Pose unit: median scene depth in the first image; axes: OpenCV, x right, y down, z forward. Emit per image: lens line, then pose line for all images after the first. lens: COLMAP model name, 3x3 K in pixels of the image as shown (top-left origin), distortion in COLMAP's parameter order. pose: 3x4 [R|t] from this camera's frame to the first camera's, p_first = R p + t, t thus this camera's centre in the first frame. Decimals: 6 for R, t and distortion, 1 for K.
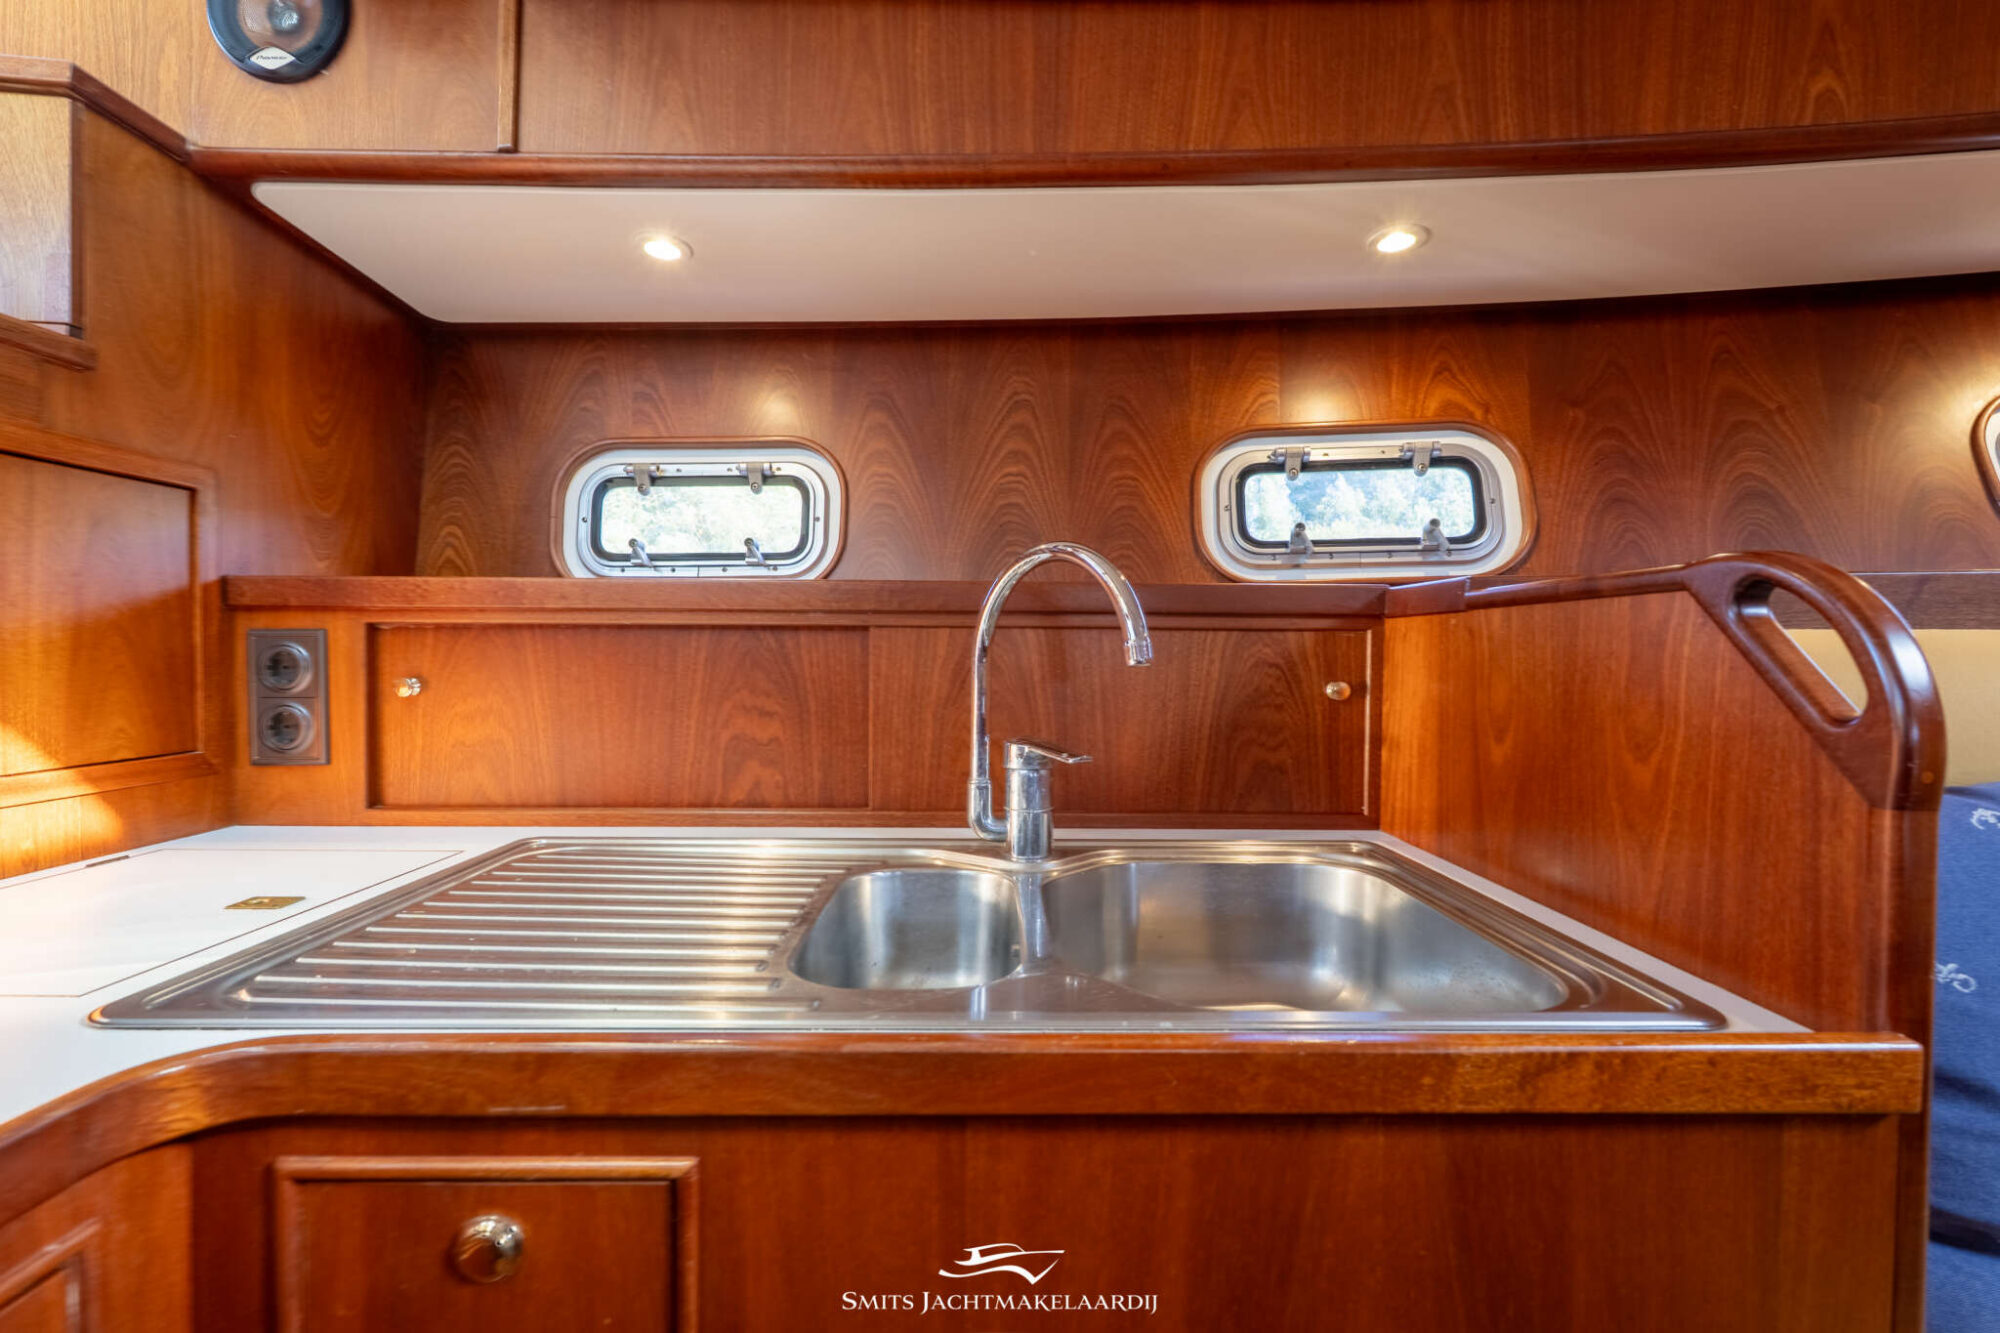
lens RADIAL K [[876.7, 0, 1003.7], [0, 876.7, 667.5], [0, 0, 1]] dist [-0.003384, -0.000916]
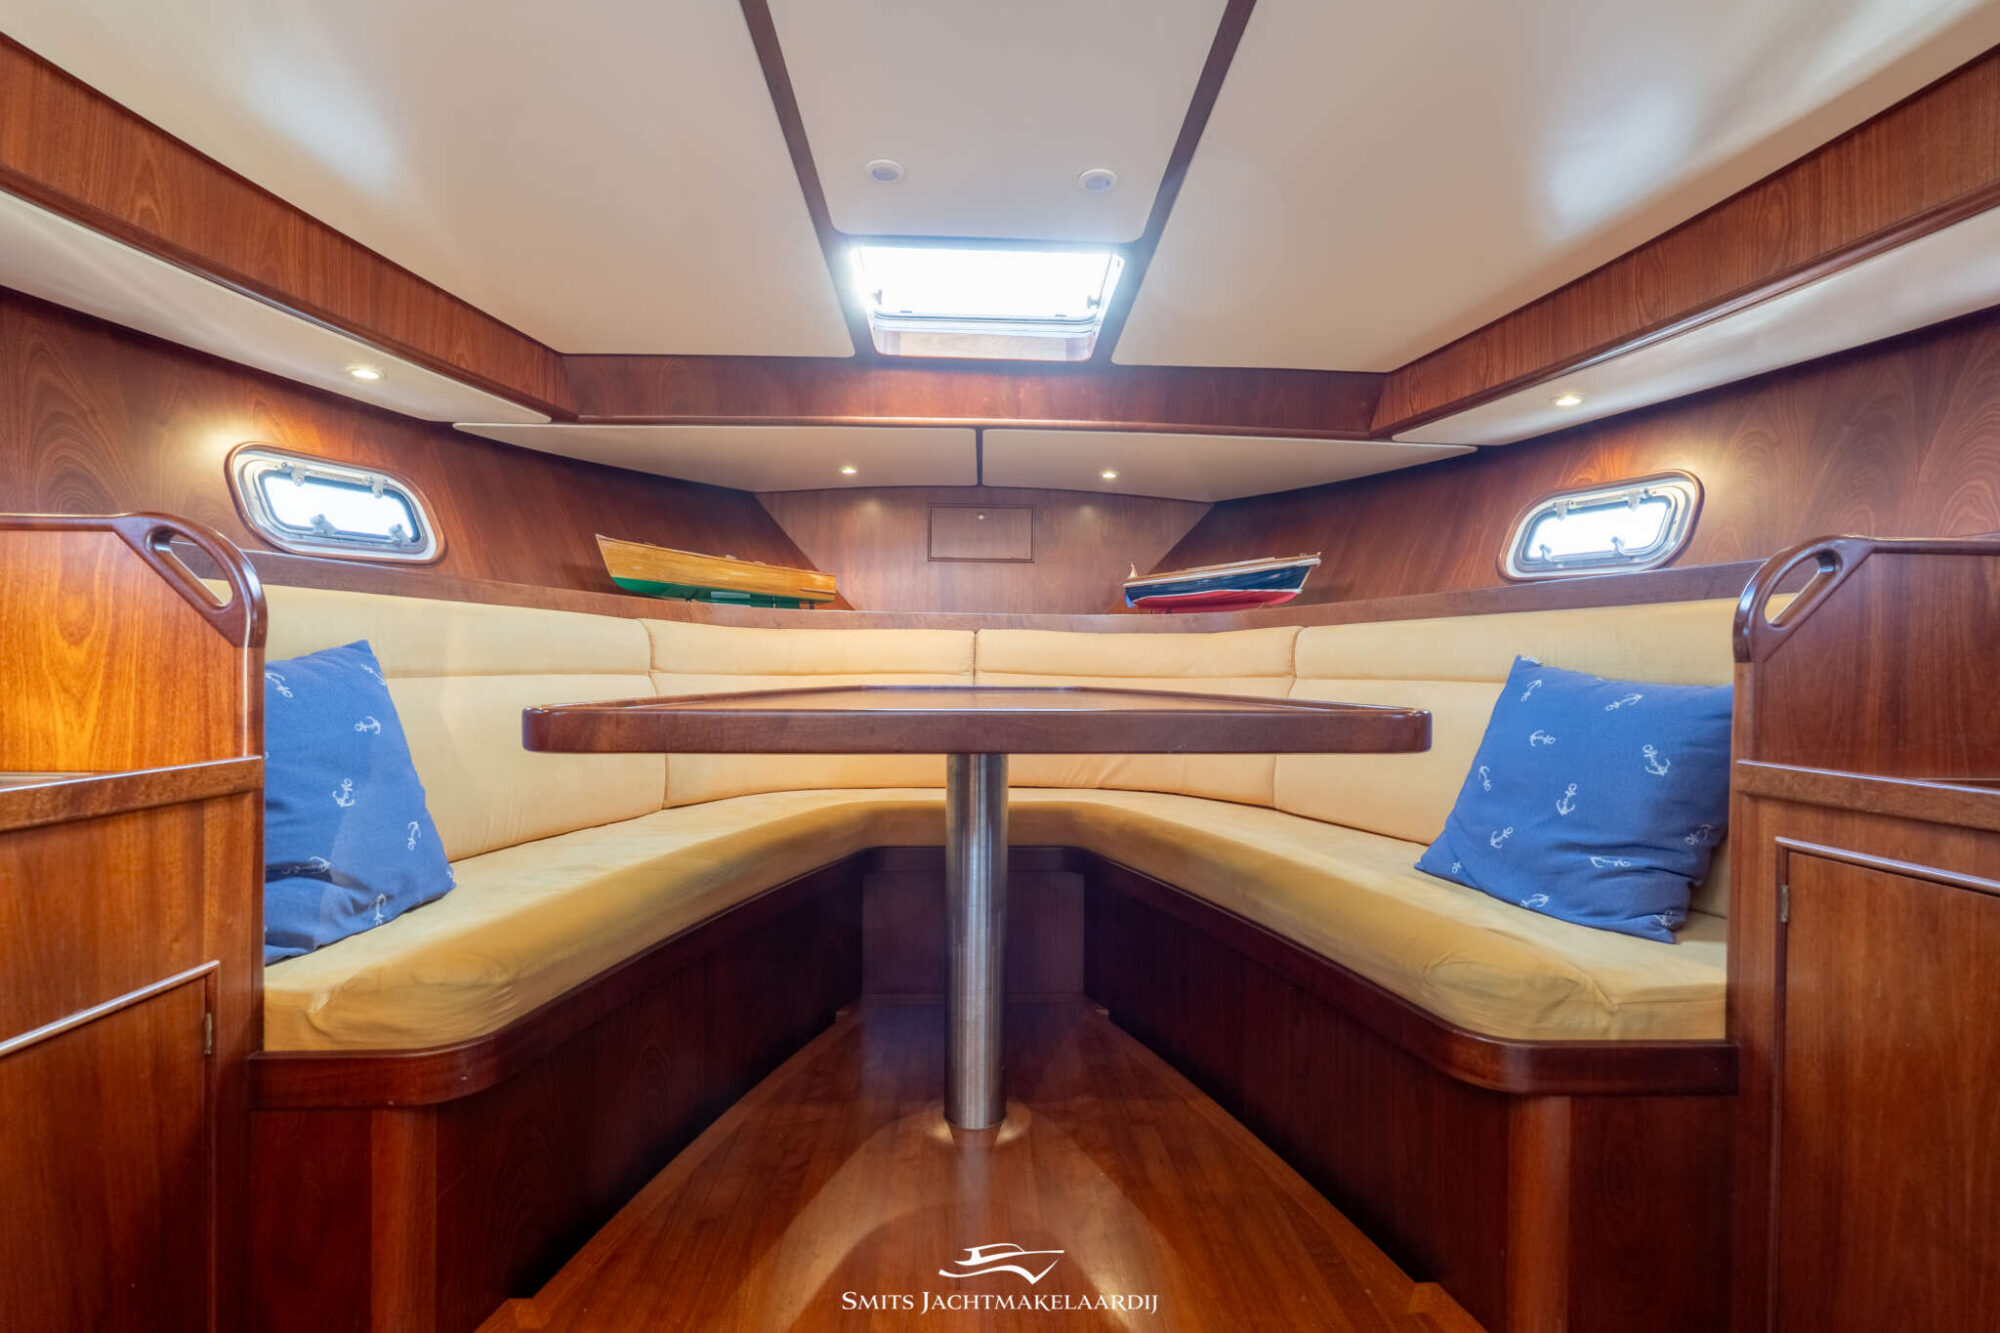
lens RADIAL K [[887.7, 0, 1004.3], [0, 887.7, 667.4], [0, 0, 1]] dist [-0.002104, 0.000331]
pose [[-0.026263, -0.005941, 0.999637, -0.482853], [0.014294, 0.999878, 0.006318, 0.094926], [-0.999553, 0.014455, -0.026175, -0.316320]]
